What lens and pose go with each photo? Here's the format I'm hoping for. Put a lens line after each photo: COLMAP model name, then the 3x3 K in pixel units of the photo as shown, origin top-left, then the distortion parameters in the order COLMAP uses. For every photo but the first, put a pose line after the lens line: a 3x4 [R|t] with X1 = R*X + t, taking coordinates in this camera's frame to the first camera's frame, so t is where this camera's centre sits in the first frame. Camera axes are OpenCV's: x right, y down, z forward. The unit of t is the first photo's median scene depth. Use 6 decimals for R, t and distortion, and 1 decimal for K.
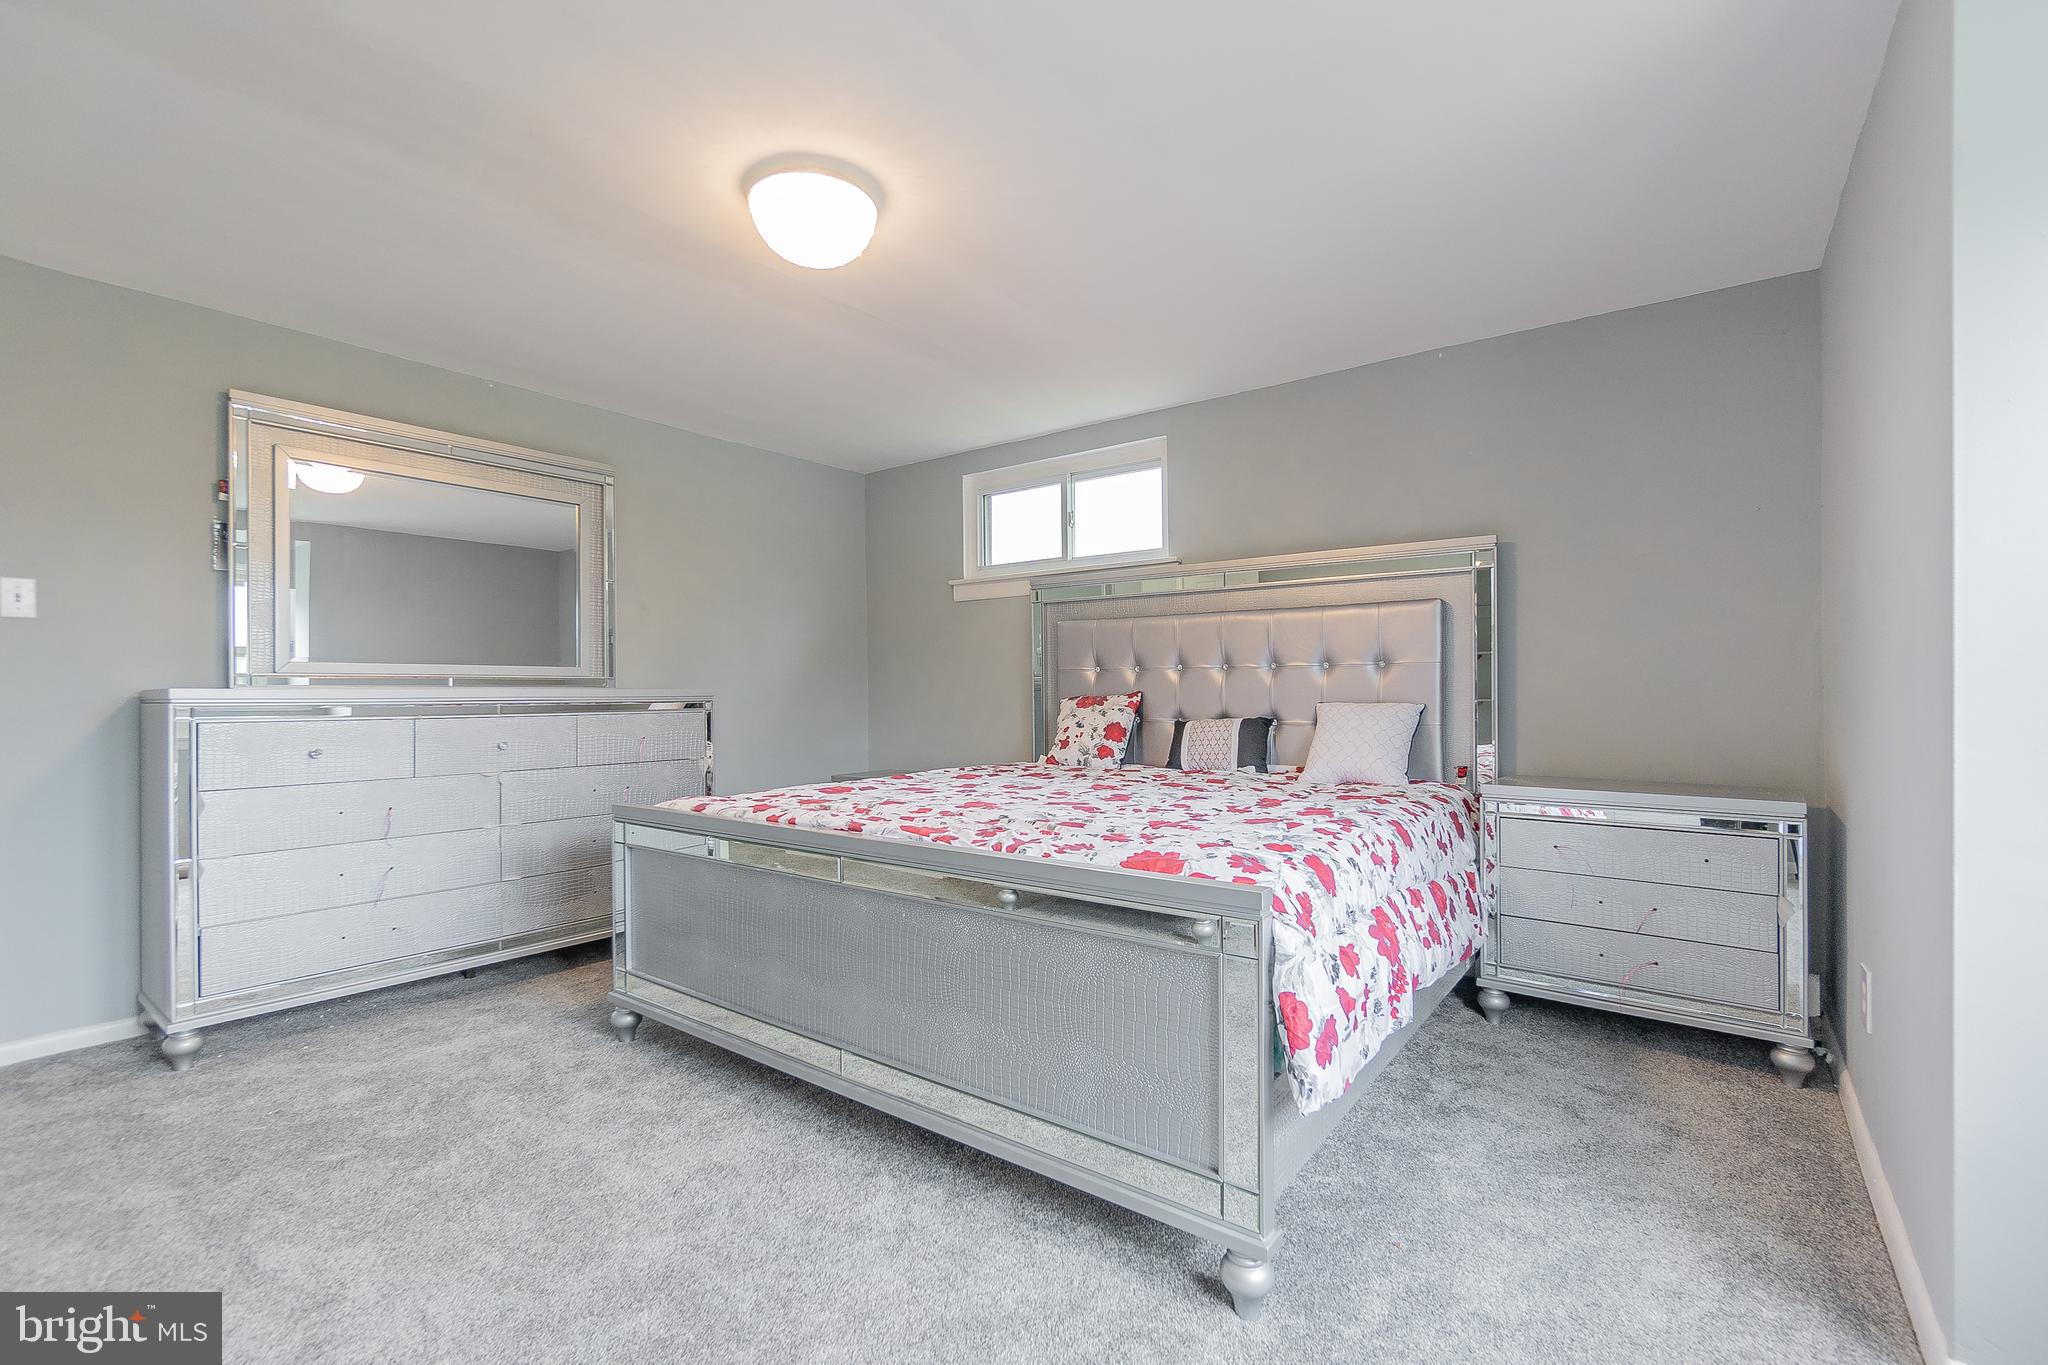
lens RADIAL K [[893.4, 0, 1015.5], [0, 893.4, 695.0], [0, 0, 1]] dist [-0.000079, 0.000004]
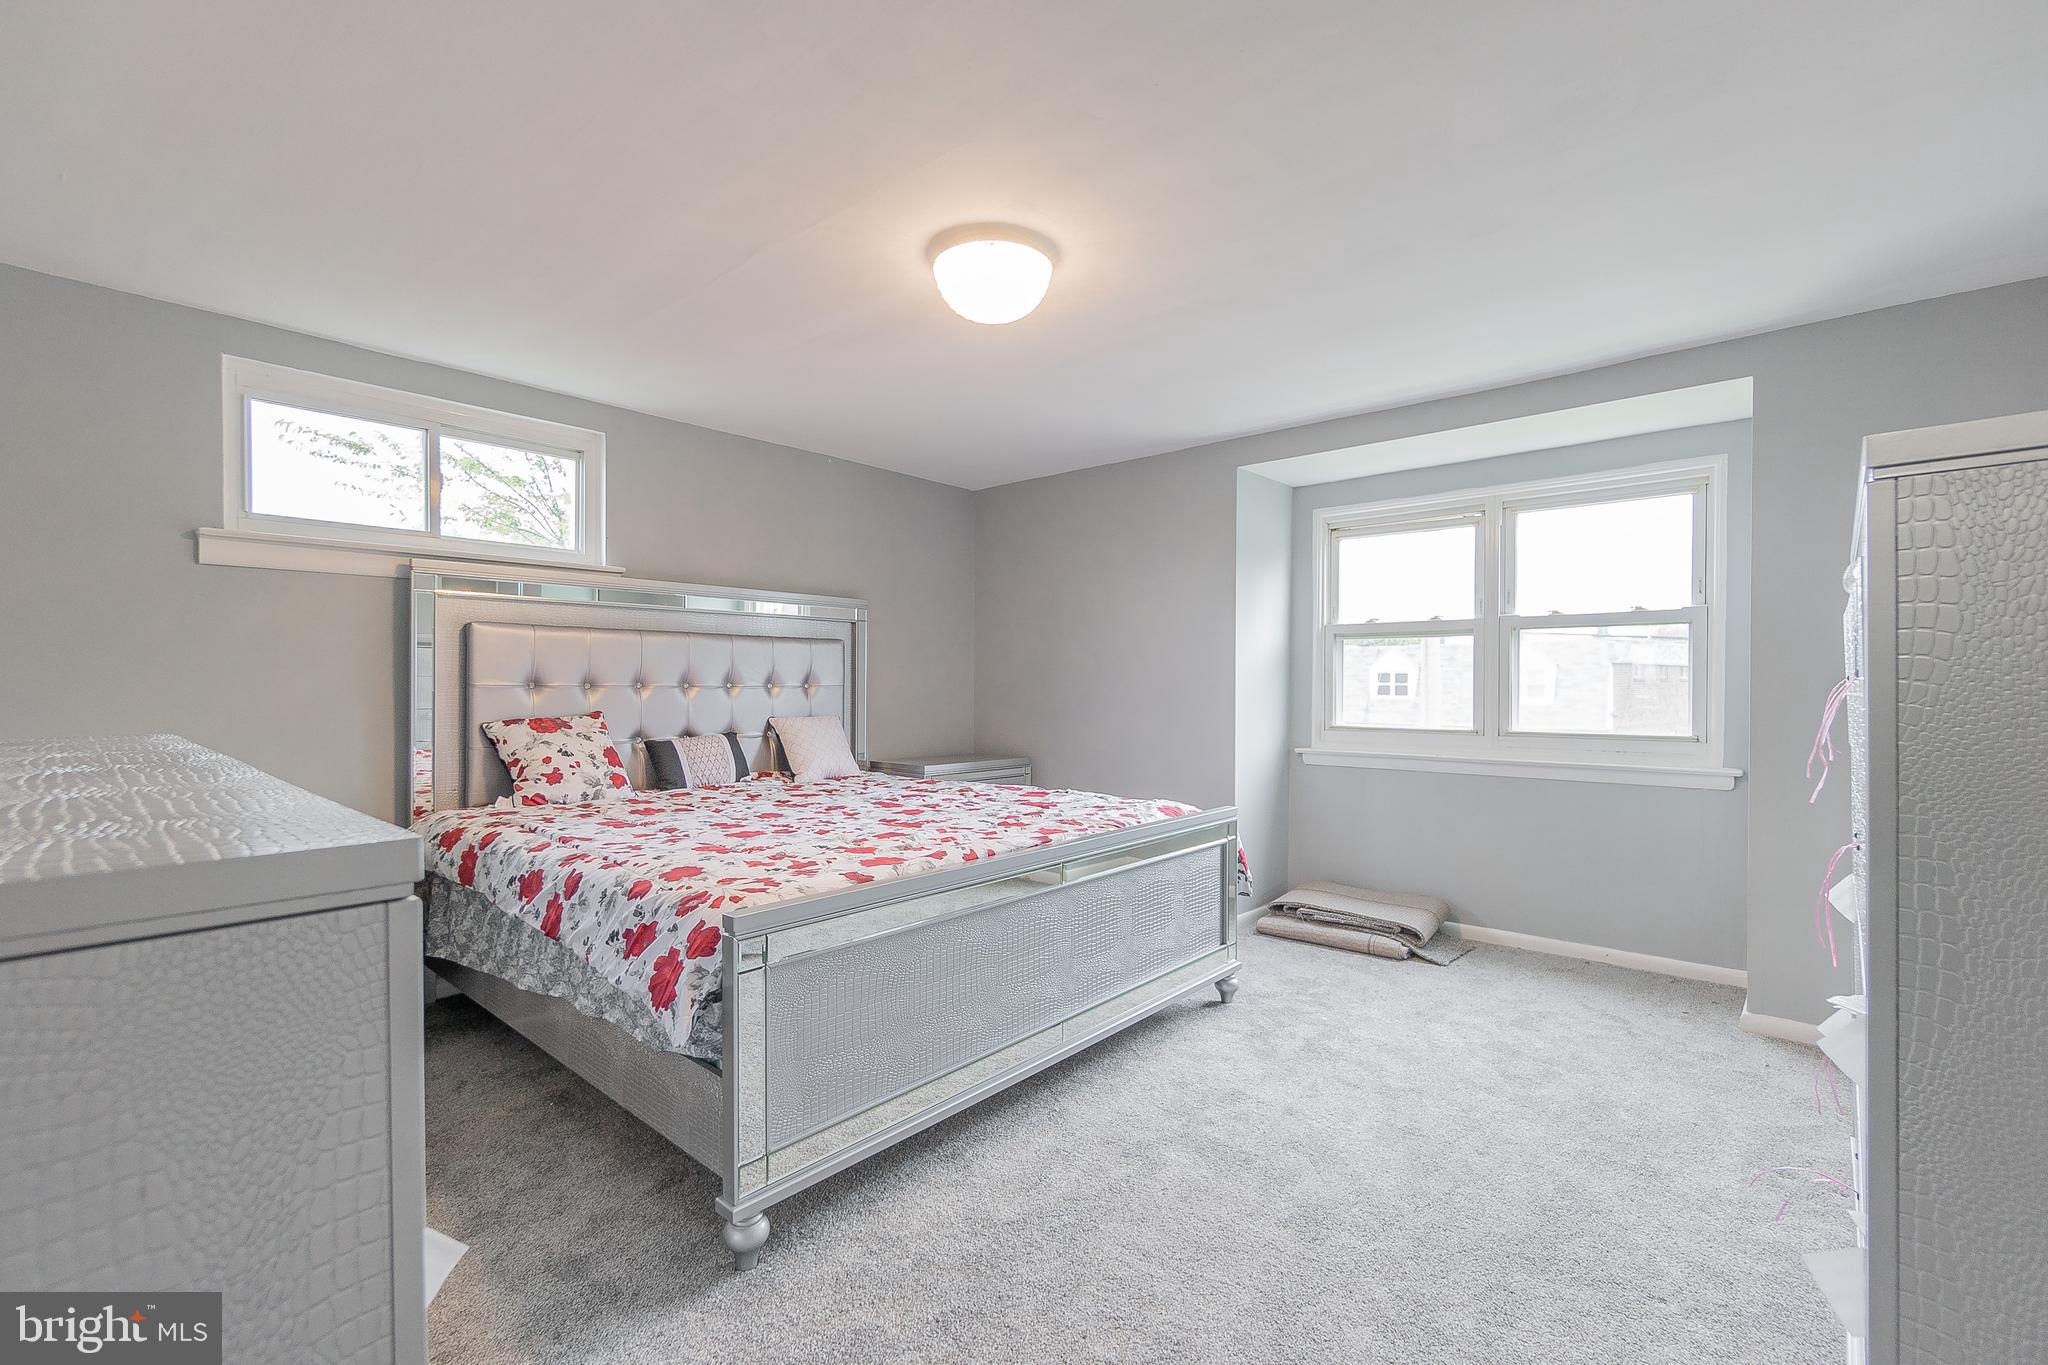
lens RADIAL K [[884.9, 0, 1024.0], [0, 884.9, 682.5], [0, 0, 1]] dist [-0.000298, 0.000035]
pose [[0.062044, 0.004587, 0.998063, -0.748815], [0.002097, 0.999987, -0.004727, -0.028687], [-0.998071, 0.002386, 0.062034, 0.529561]]
